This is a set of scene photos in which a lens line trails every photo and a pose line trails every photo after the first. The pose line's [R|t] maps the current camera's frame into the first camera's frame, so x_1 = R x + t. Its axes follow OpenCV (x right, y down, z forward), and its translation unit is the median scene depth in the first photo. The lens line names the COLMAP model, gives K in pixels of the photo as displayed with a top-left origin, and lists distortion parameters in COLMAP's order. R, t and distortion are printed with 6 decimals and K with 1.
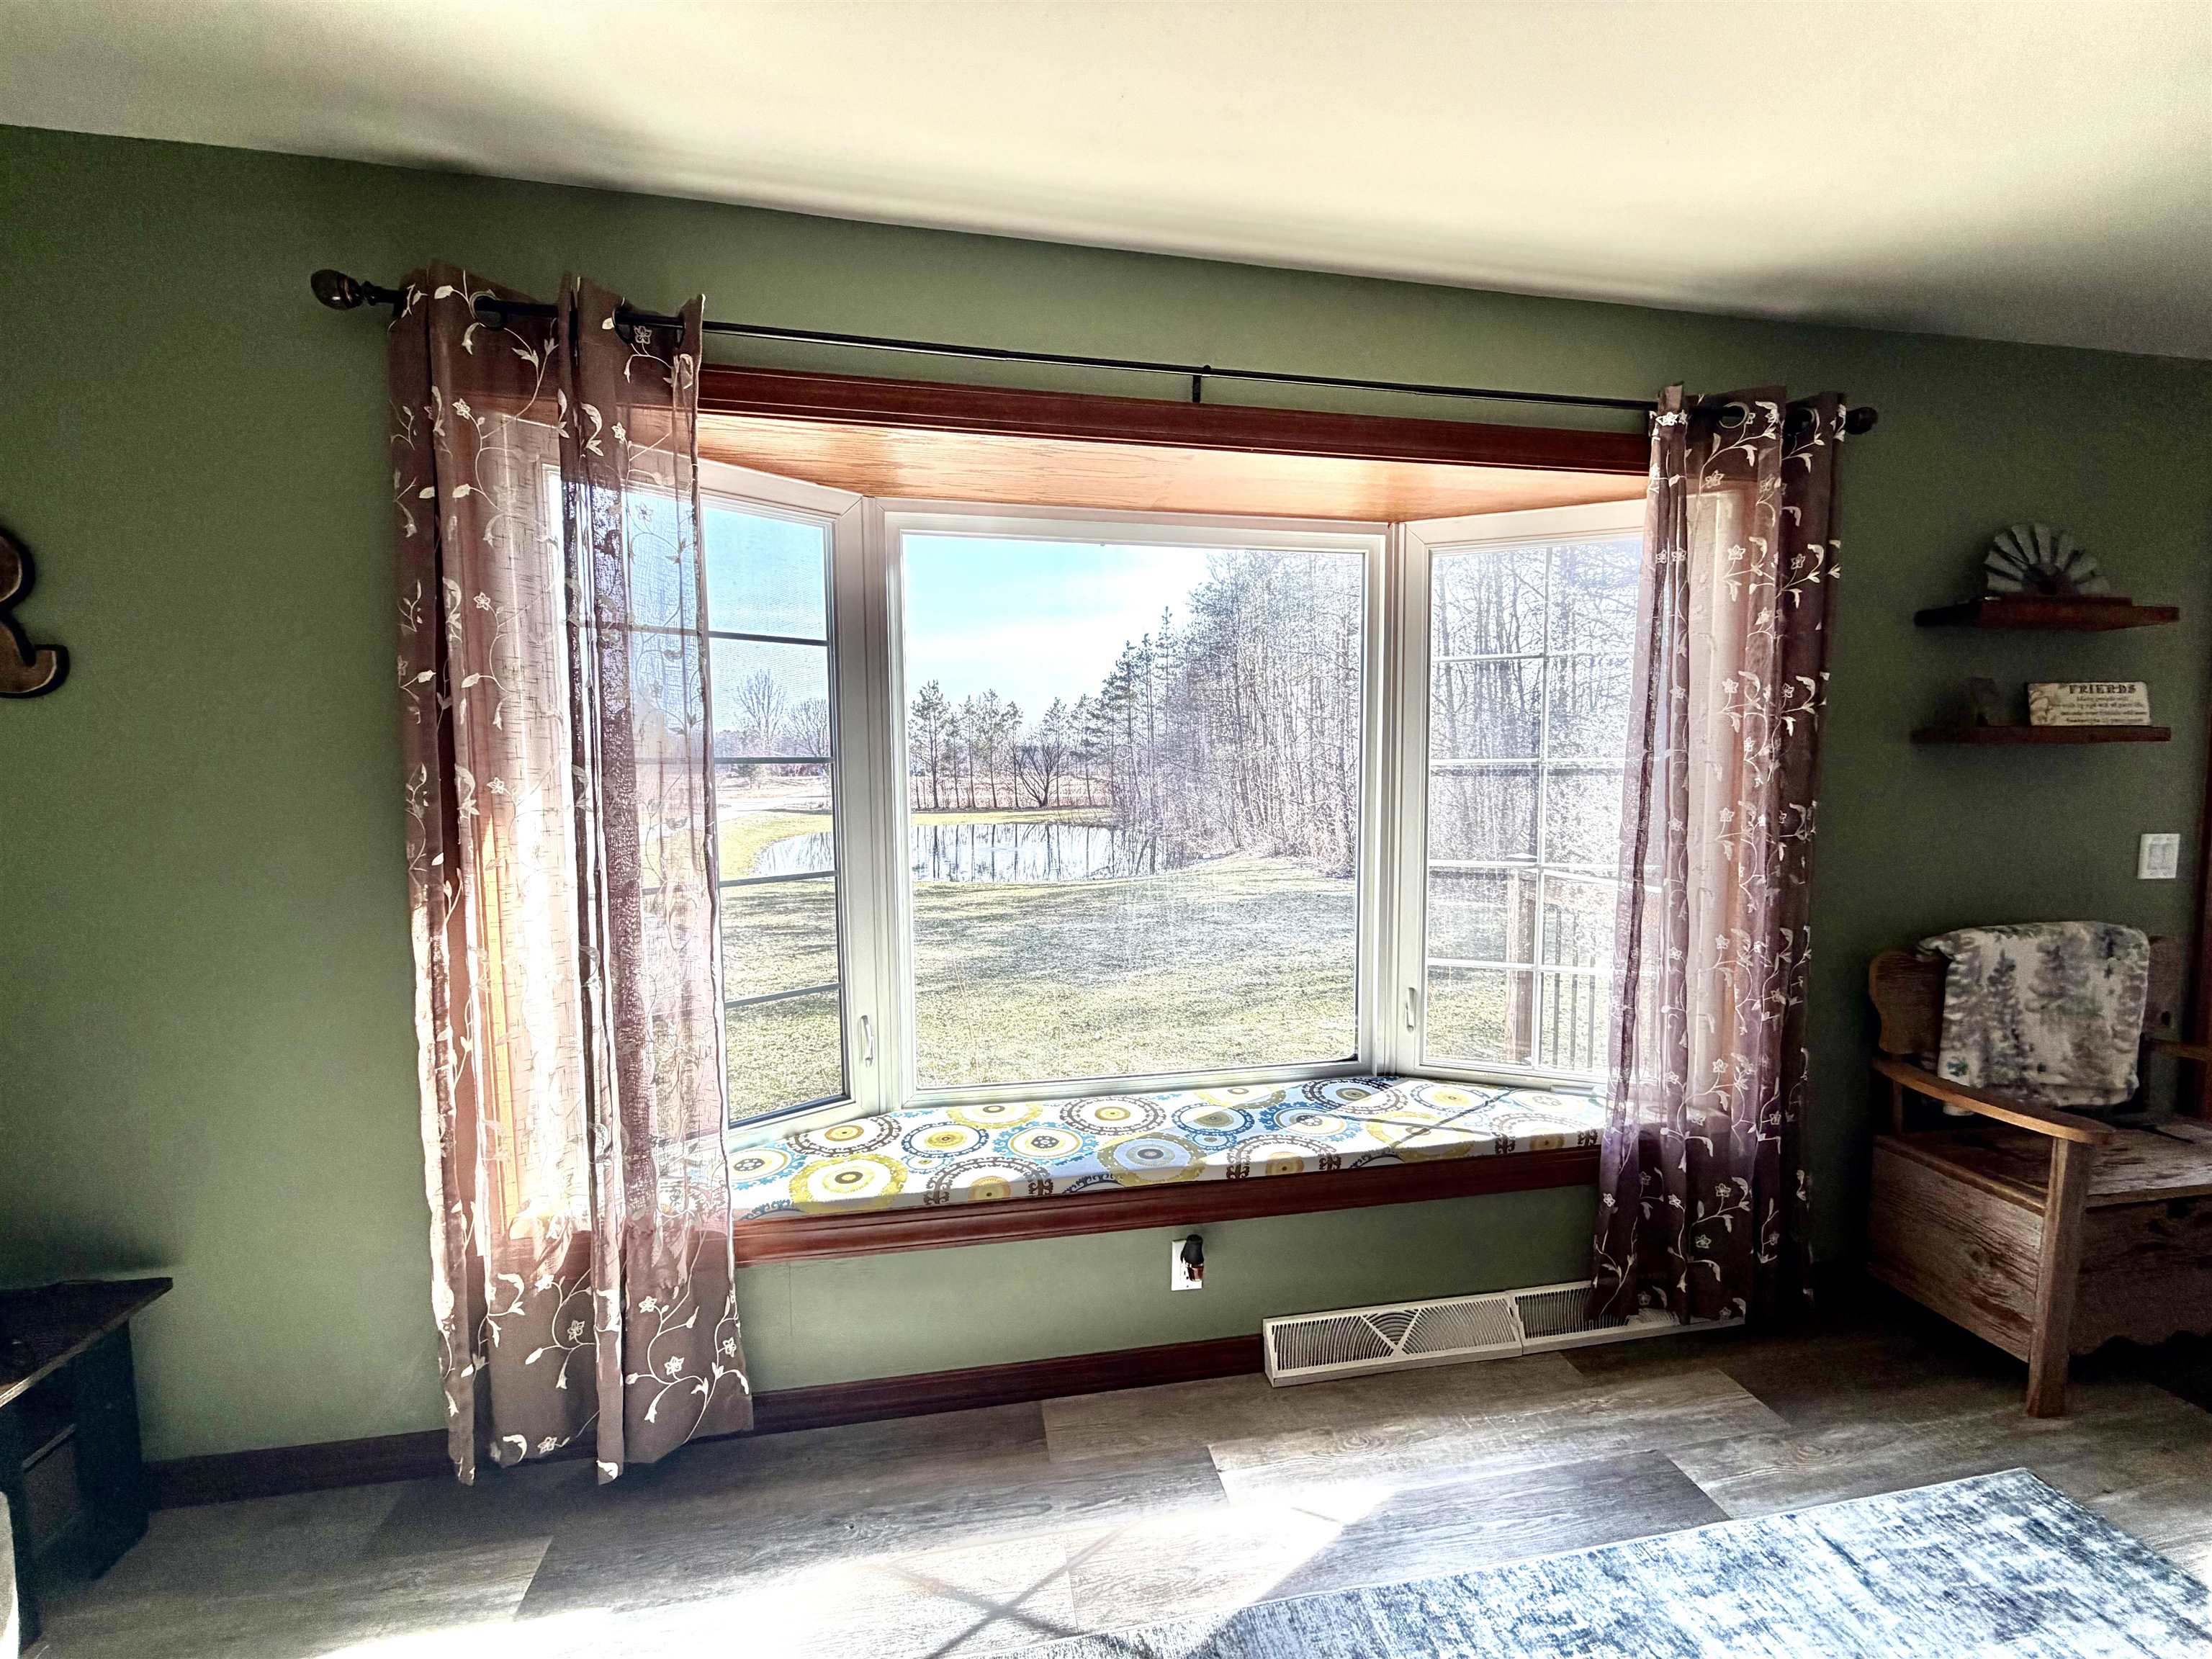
lens RADIAL K [[881.7, 0, 1094.6], [0, 881.7, 829.3], [0, 0, 1]] dist [0.000439, -0.000695]
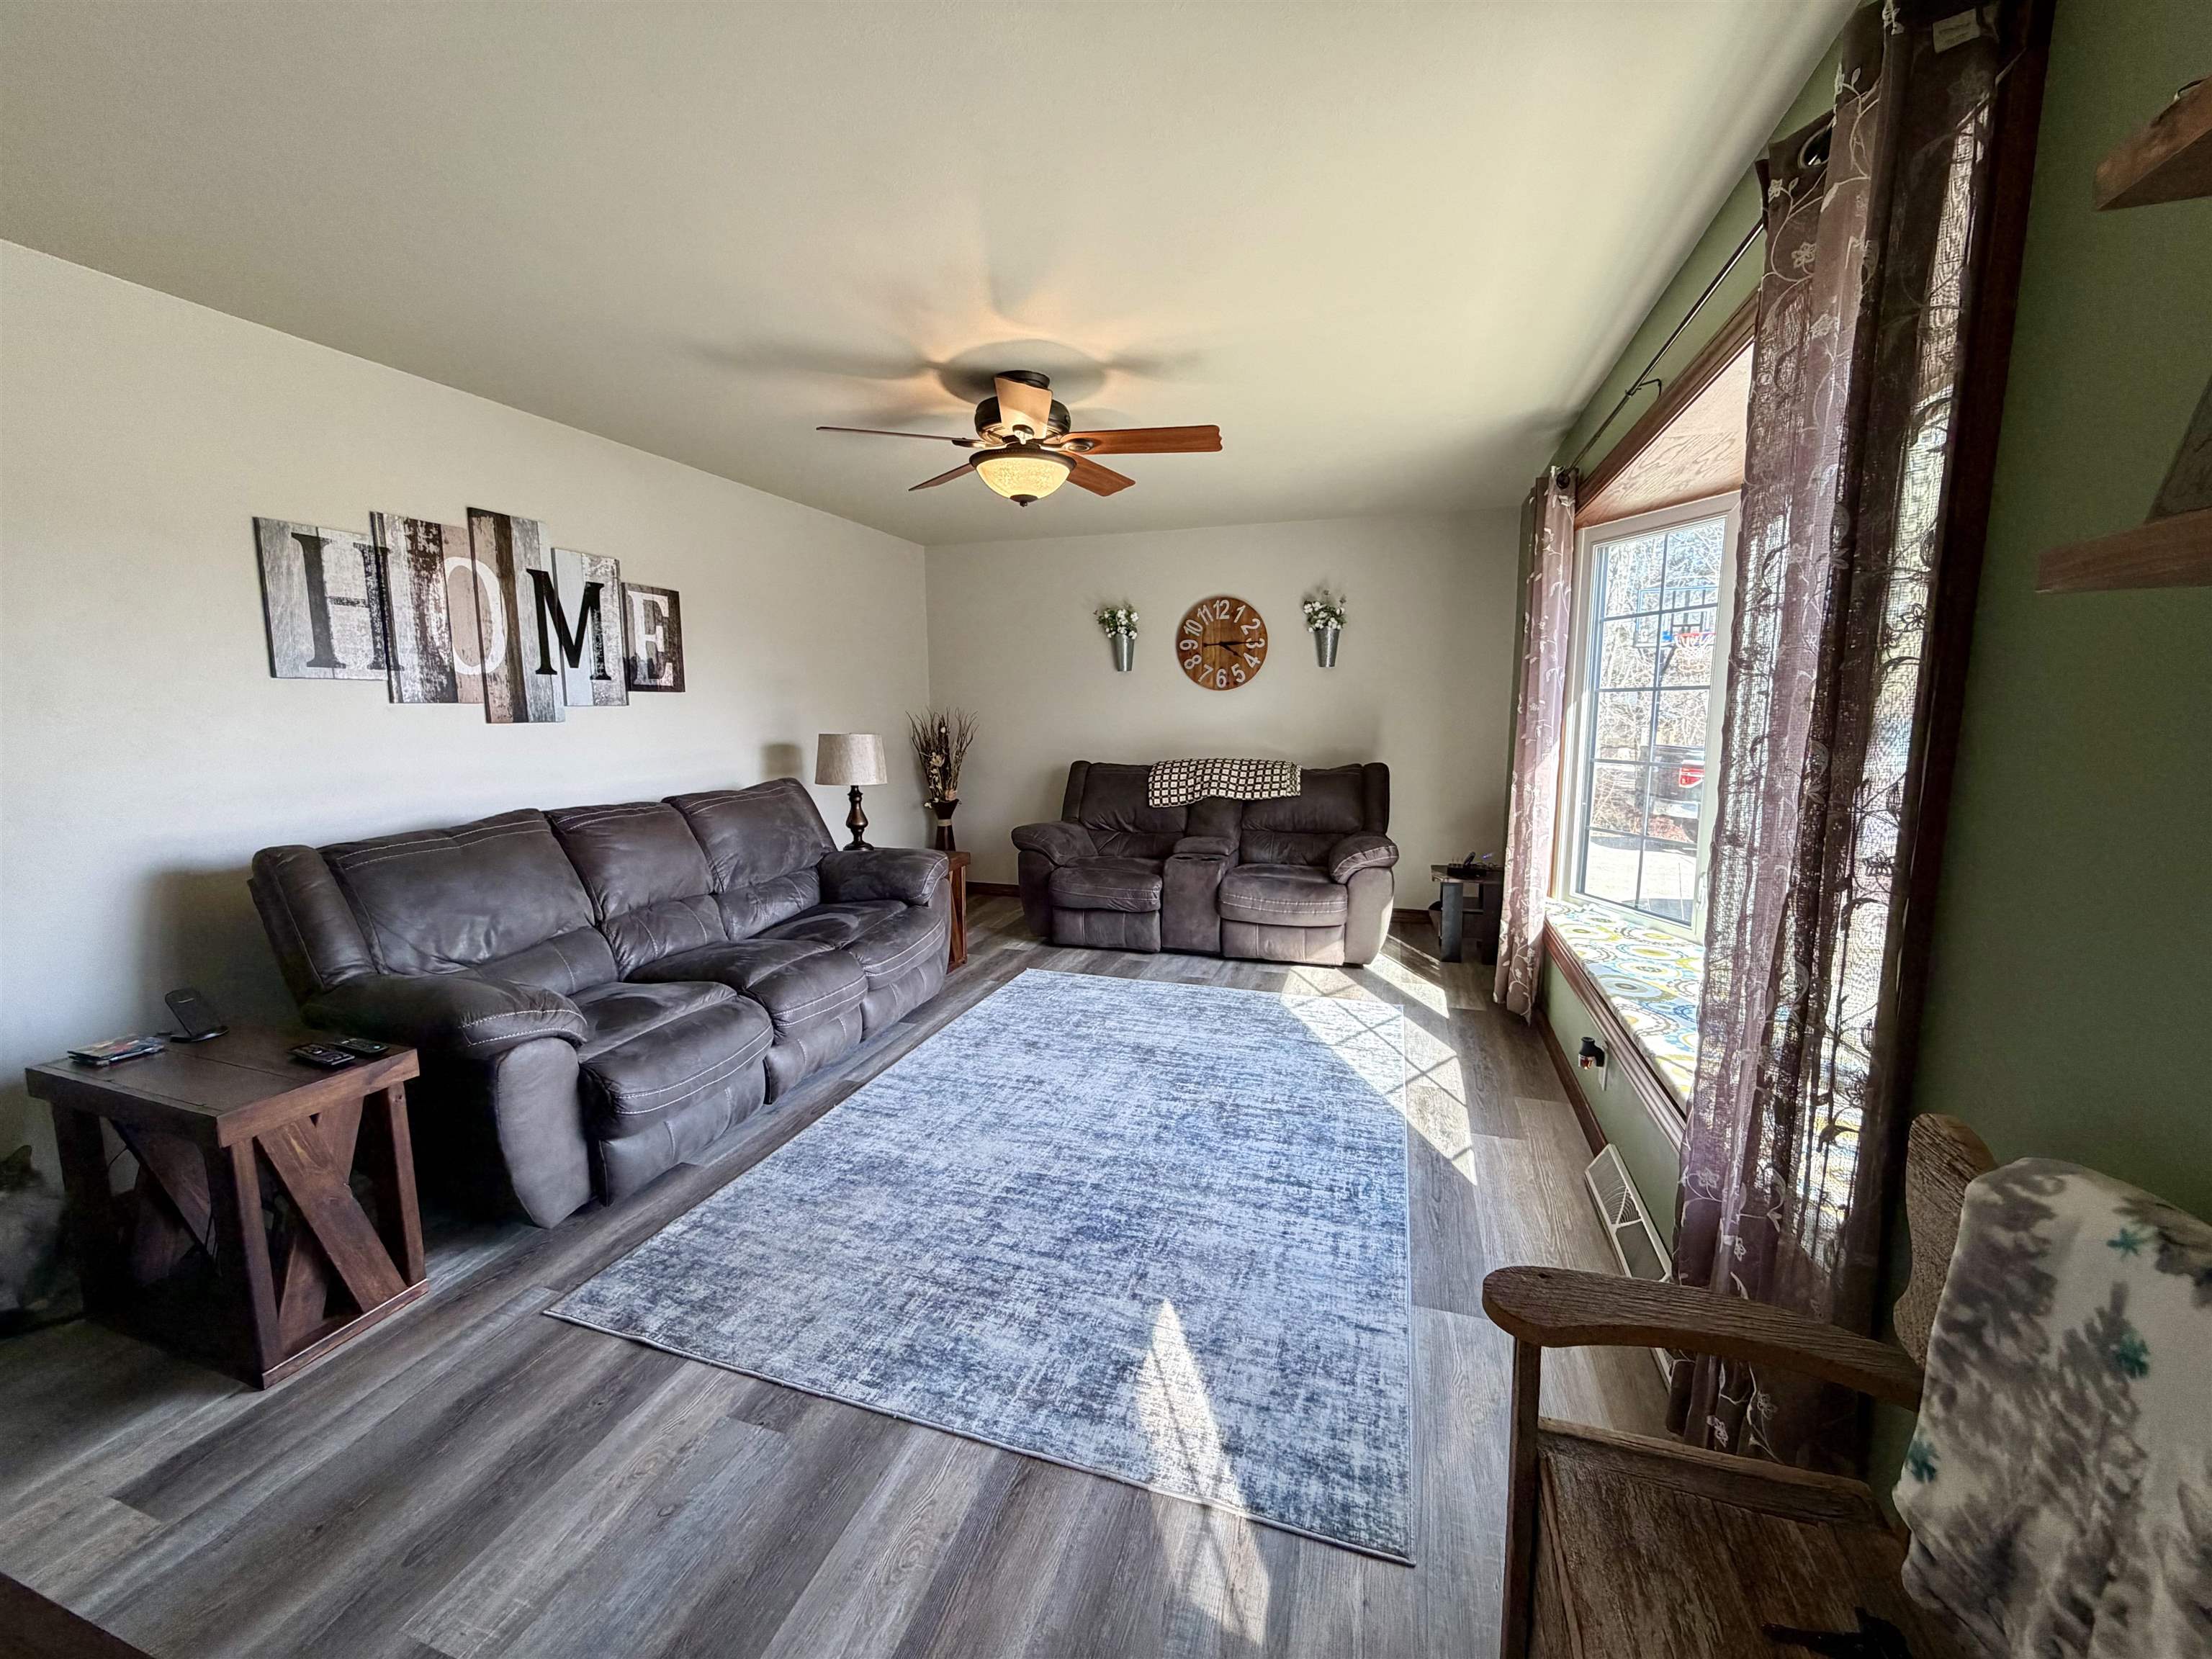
lens RADIAL K [[880.1, 0, 1096.7], [0, 880.1, 830.8], [0, 0, 1]] dist [0.000183, 0.000035]
pose [[-0.480204, 0.128572, -0.867682, 1.492989], [-0.056050, 0.982680, 0.176633, -0.047207], [0.875364, 0.133453, -0.464681, 0.851023]]
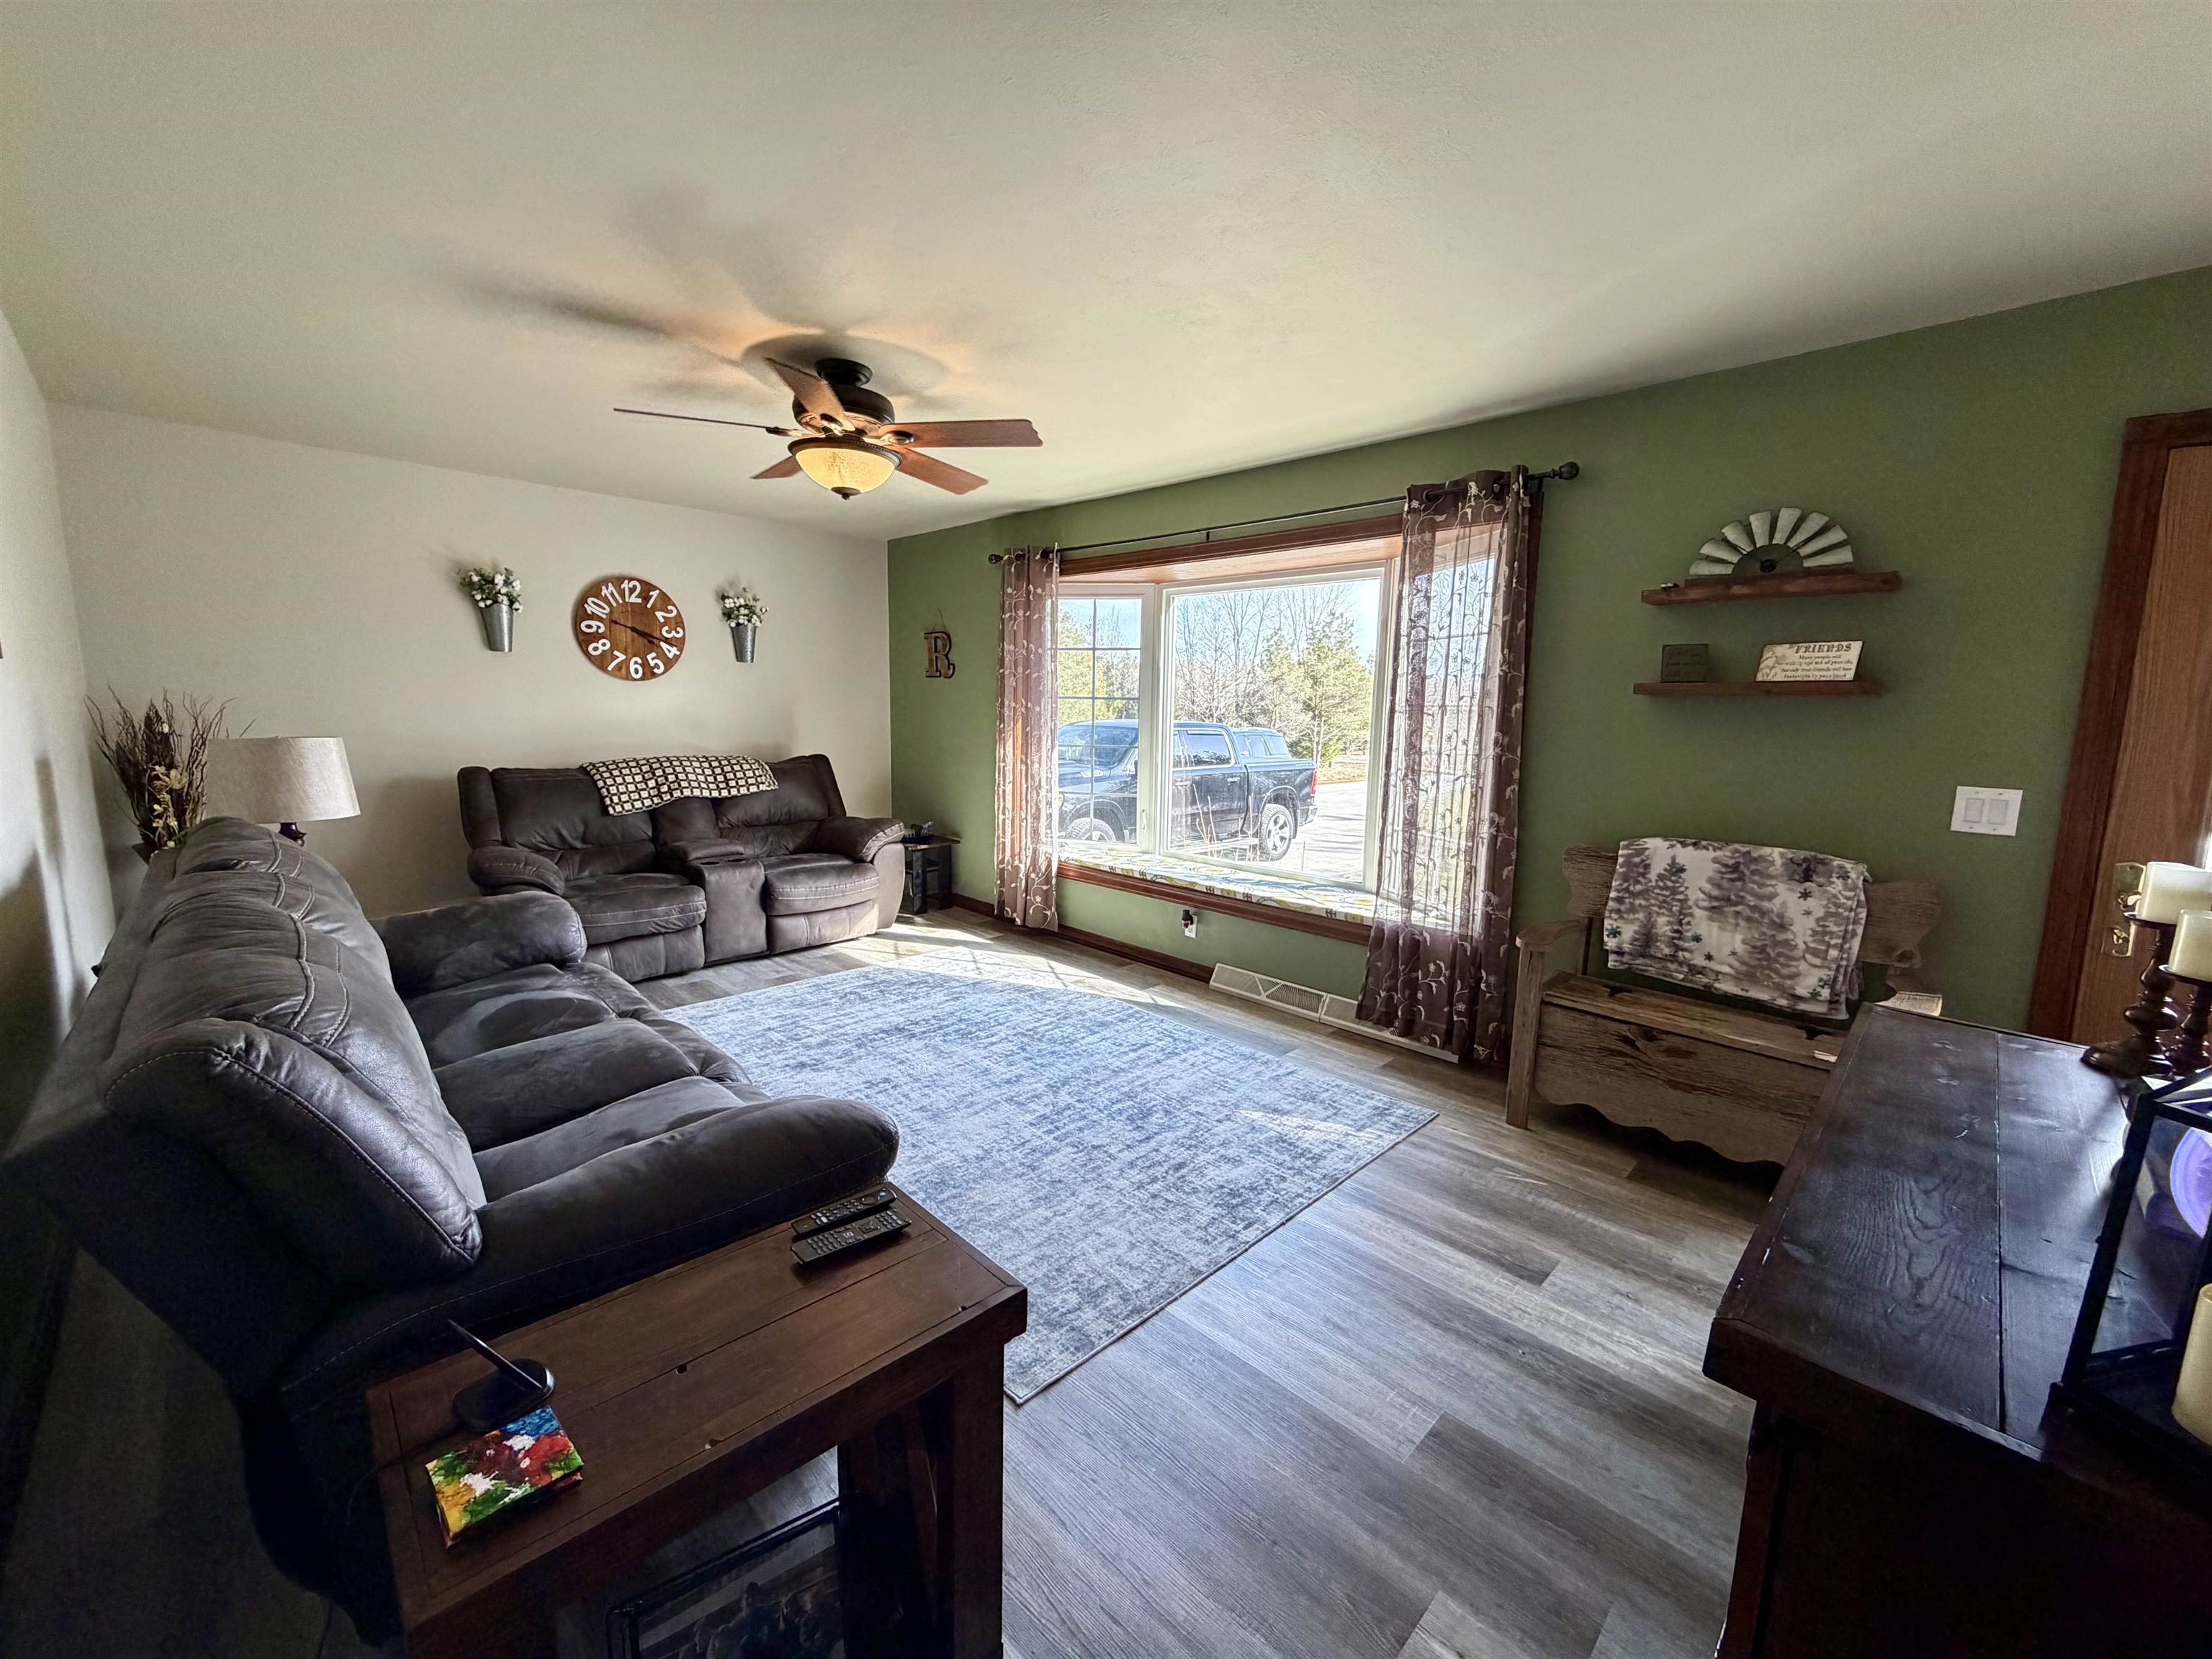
lens RADIAL K [[881.7, 0, 1094.6], [0, 881.7, 829.3], [0, 0, 1]] dist [0.000439, -0.000695]
pose [[0.566943, 0.131509, -0.813192, 1.667223], [-0.081062, 0.991290, 0.103795, 0.034314], [0.819759, 0.007073, 0.572665, -0.464759]]
